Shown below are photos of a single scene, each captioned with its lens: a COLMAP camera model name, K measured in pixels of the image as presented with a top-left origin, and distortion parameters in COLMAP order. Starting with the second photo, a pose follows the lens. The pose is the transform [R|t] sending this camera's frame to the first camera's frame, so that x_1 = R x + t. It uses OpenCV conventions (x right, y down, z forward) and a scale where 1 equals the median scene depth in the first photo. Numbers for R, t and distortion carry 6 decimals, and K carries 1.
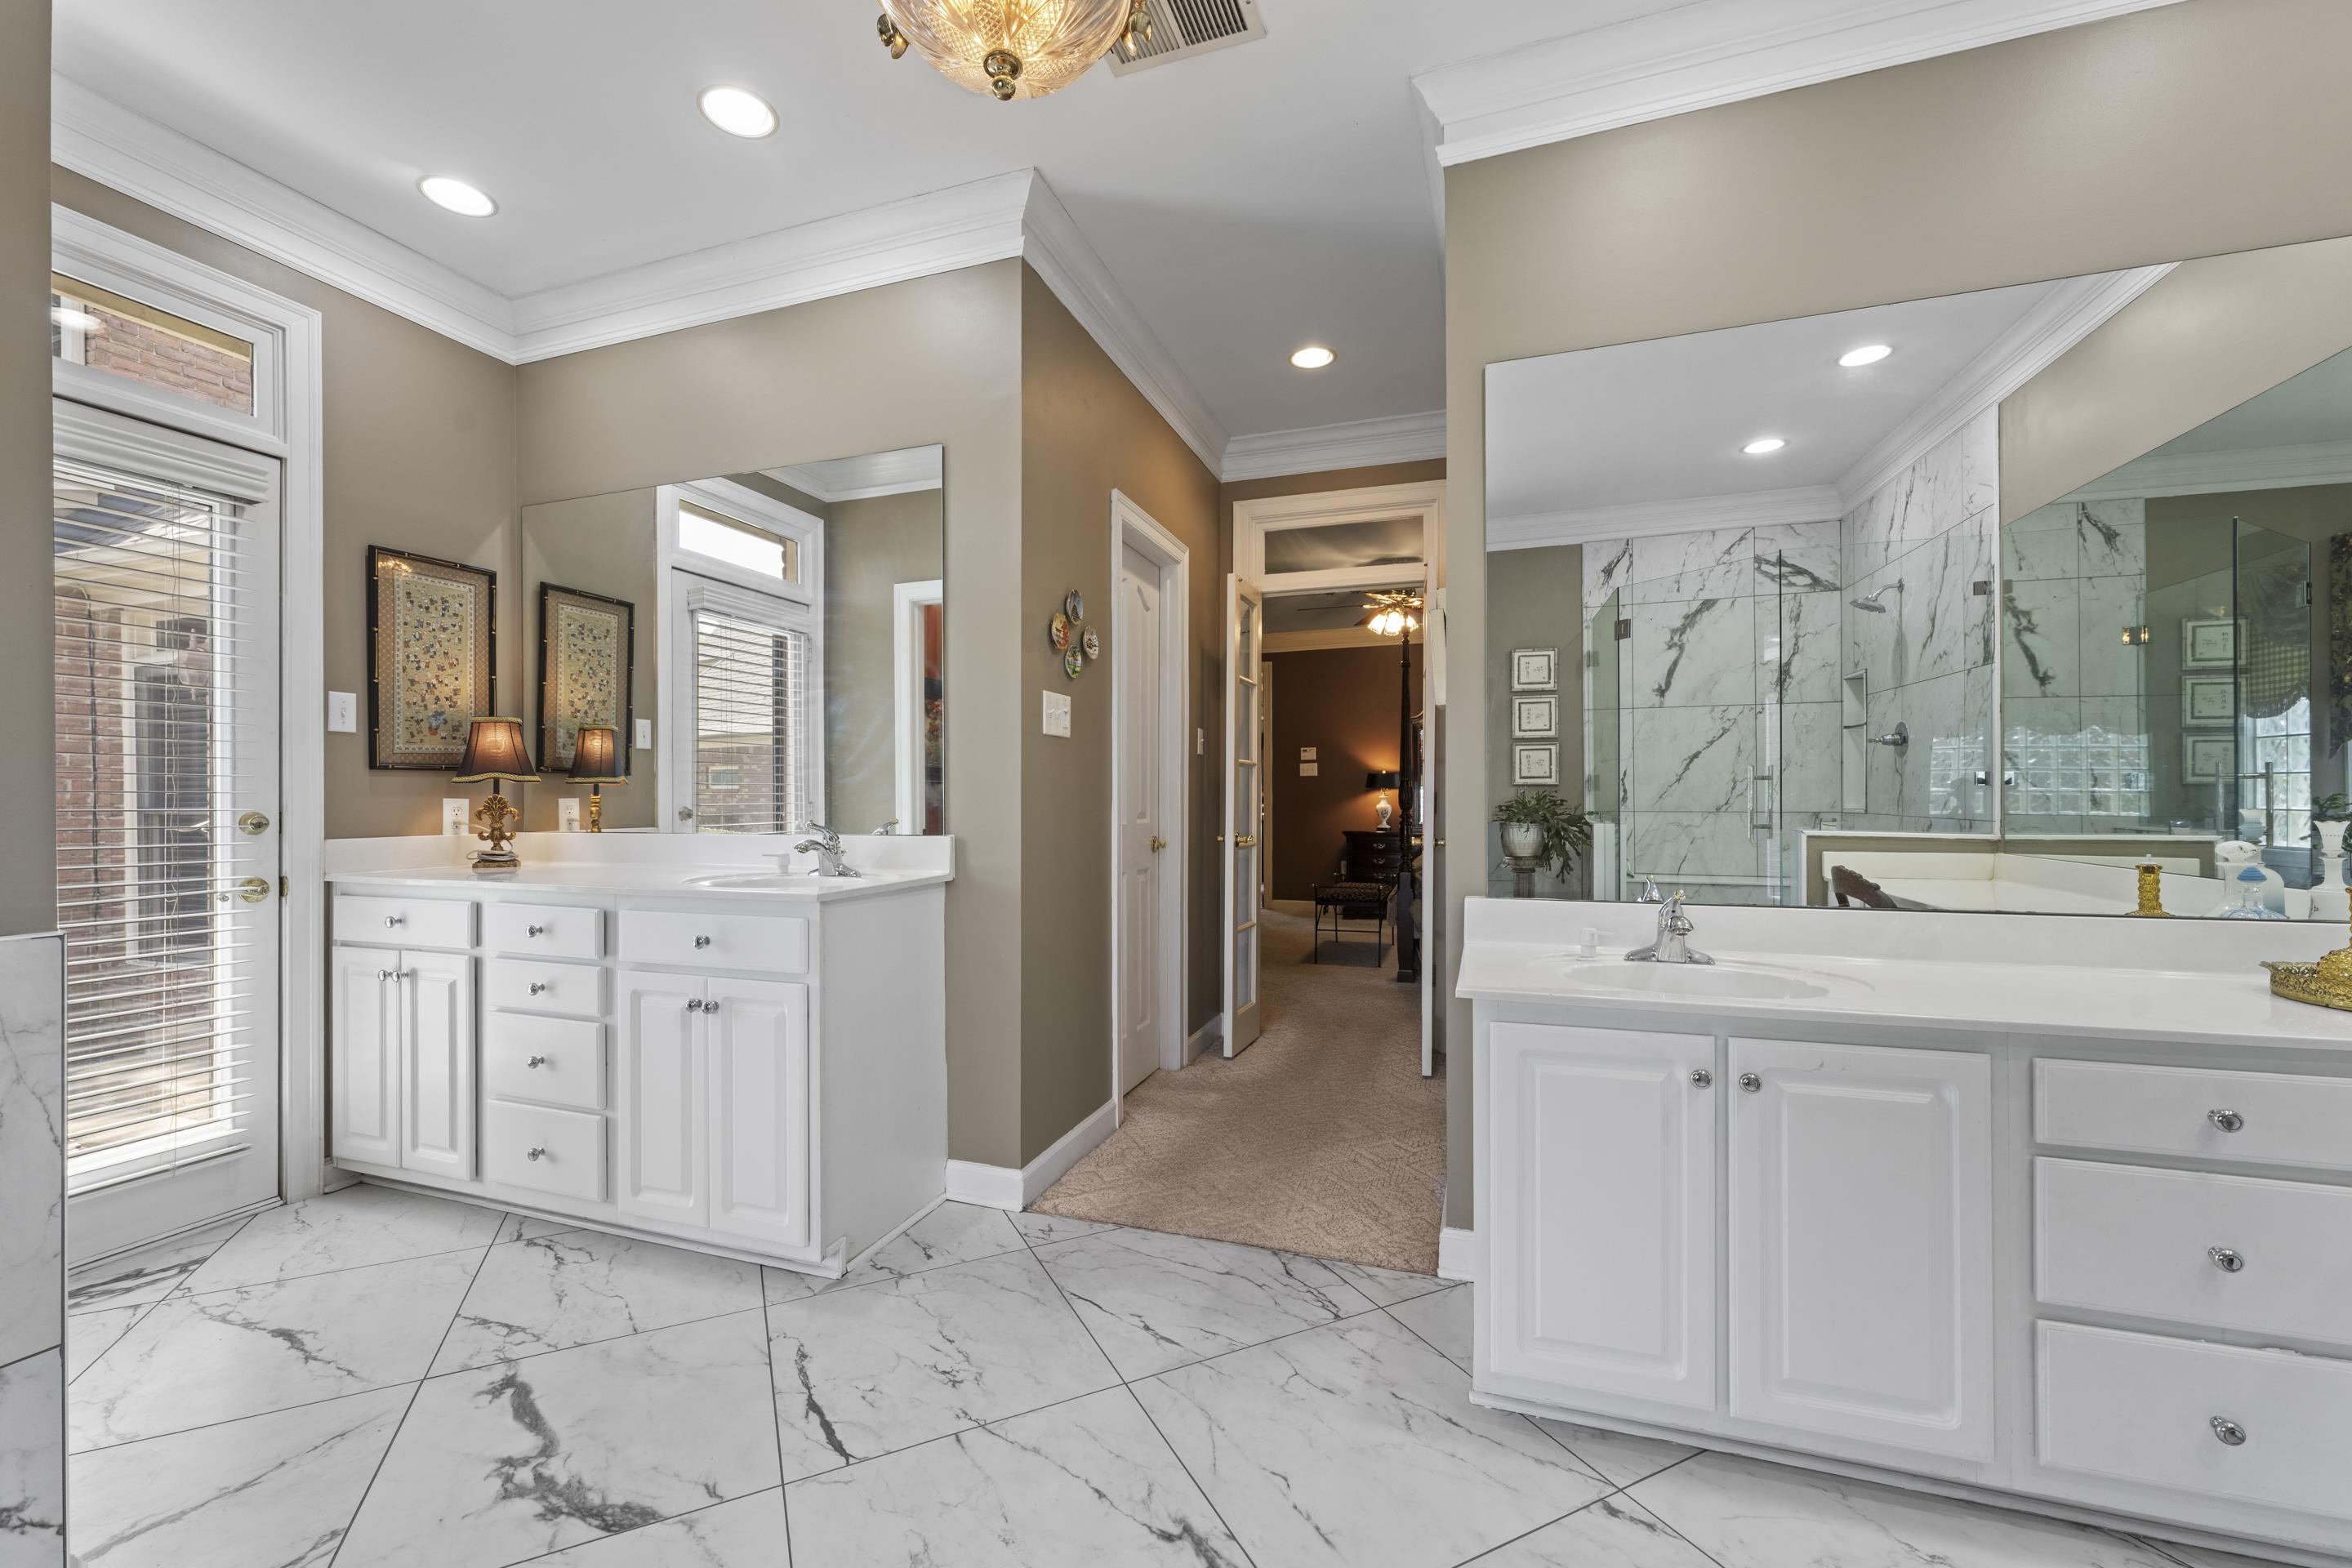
lens RADIAL K [[941.3, 0, 1121.8], [0, 941.3, 802.3], [0, 0, 1]] dist [0.001942, -0.000396]
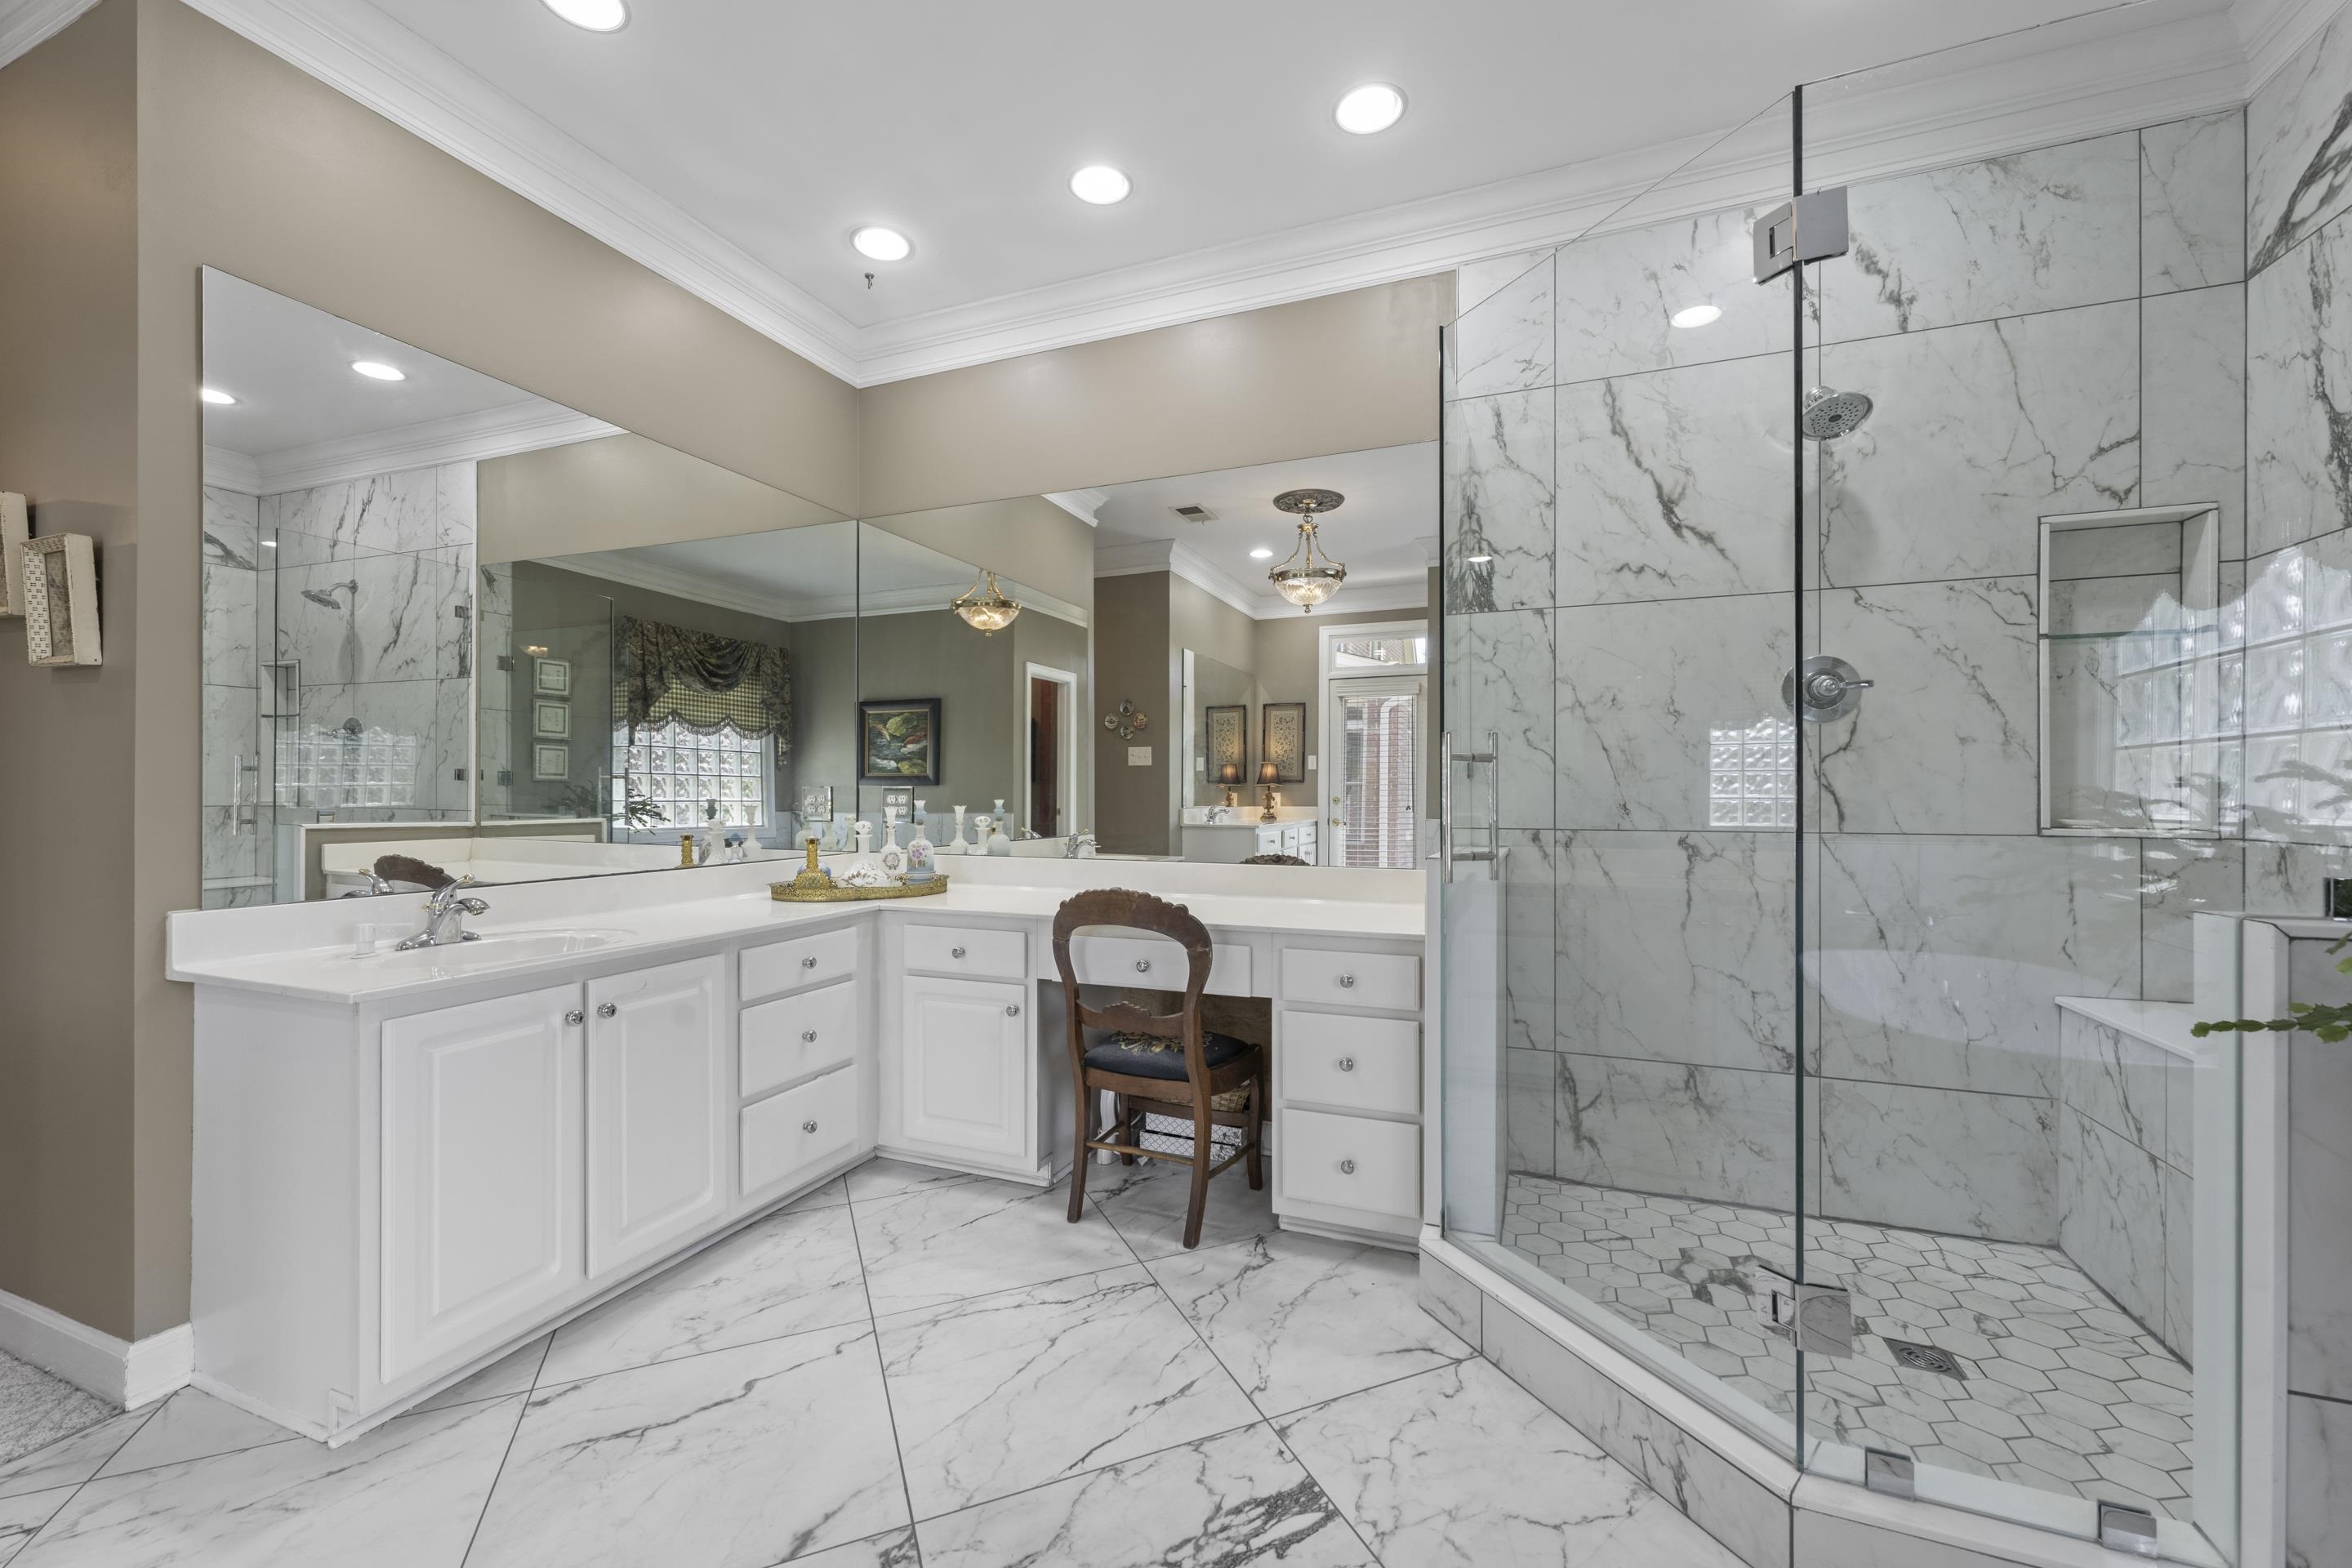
lens RADIAL K [[941.3, 0, 1182.8], [0, 941.3, 792.7], [0, 0, 1]] dist [0.001942, -0.000396]
pose [[0.039862, -0.000261, 0.999205, -0.236420], [0.002457, 0.999997, 0.000163, -0.000723], [-0.999202, 0.002448, 0.039862, 0.061100]]
